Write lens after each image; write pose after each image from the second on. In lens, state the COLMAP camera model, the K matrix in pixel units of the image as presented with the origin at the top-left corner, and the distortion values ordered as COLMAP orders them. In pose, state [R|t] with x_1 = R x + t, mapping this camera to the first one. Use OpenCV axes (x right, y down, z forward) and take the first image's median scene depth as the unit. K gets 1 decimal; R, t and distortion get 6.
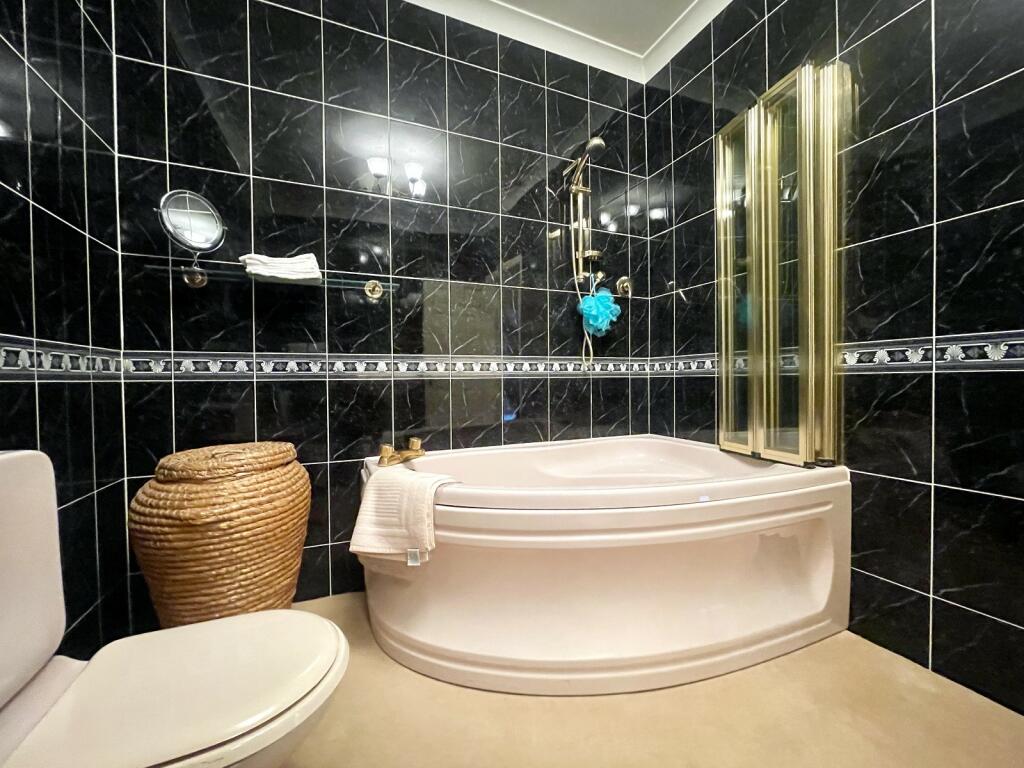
lens RADIAL K [[411.3, 0, 504.3], [0, 411.3, 382.3], [0, 0, 1]] dist [-0.002828, -0.000307]
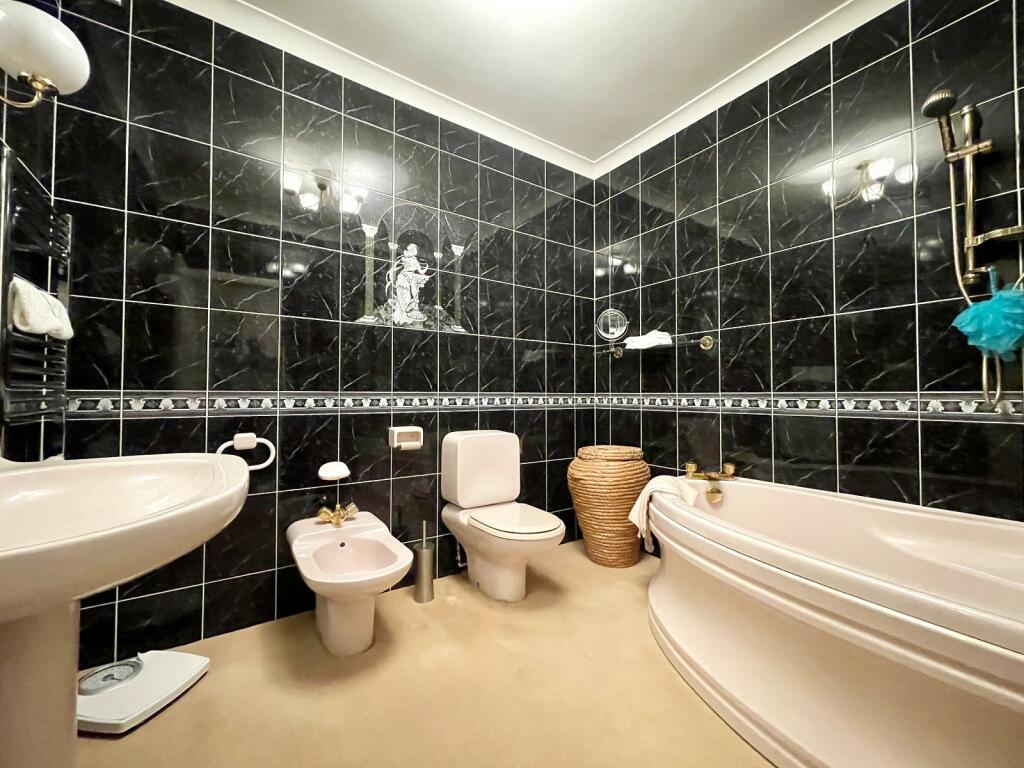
lens RADIAL K [[411.3, 0, 509.8], [0, 411.3, 386.8], [0, 0, 1]] dist [-0.002828, -0.000307]
pose [[0.195317, -0.009830, -0.980691, 0.920275], [-0.009630, 0.999882, -0.011941, -0.073830], [0.980693, 0.011776, 0.195200, 0.162617]]
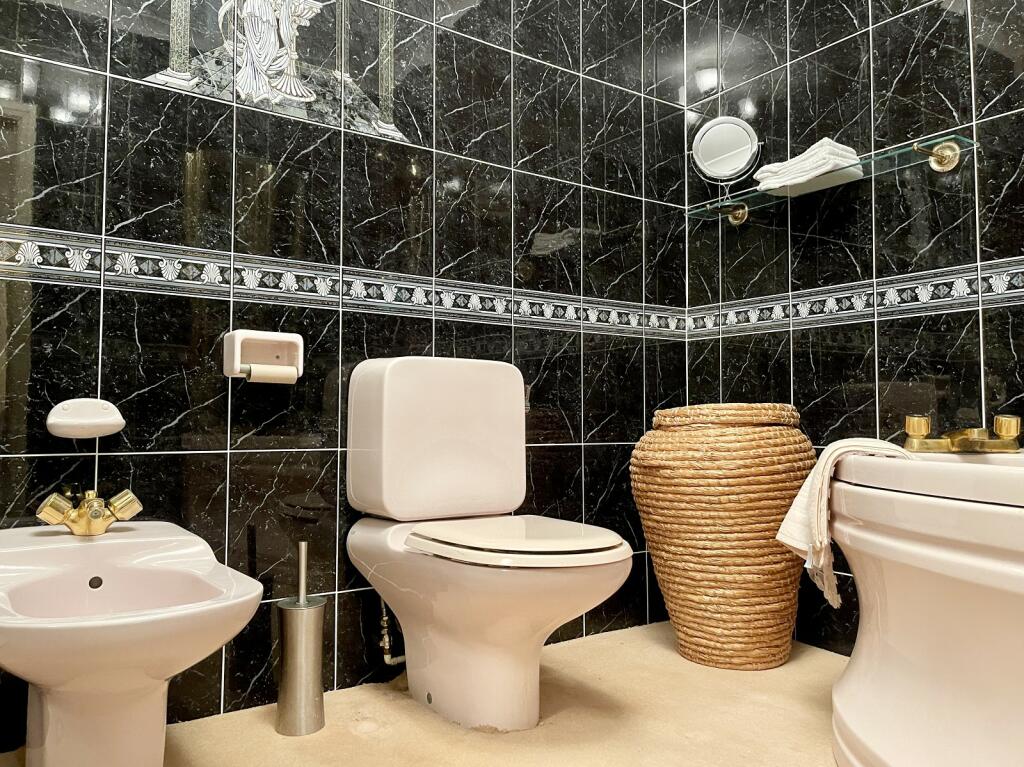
lens RADIAL K [[782.8, 0, 513.1], [0, 782.8, 382.7], [0, 0, 1]] dist [0.027135, -0.010553]
pose [[0.206786, -0.036419, -0.977708, 0.697902], [-0.009852, 0.999179, -0.039303, 0.156231], [0.978337, 0.017760, 0.206257, 0.211025]]
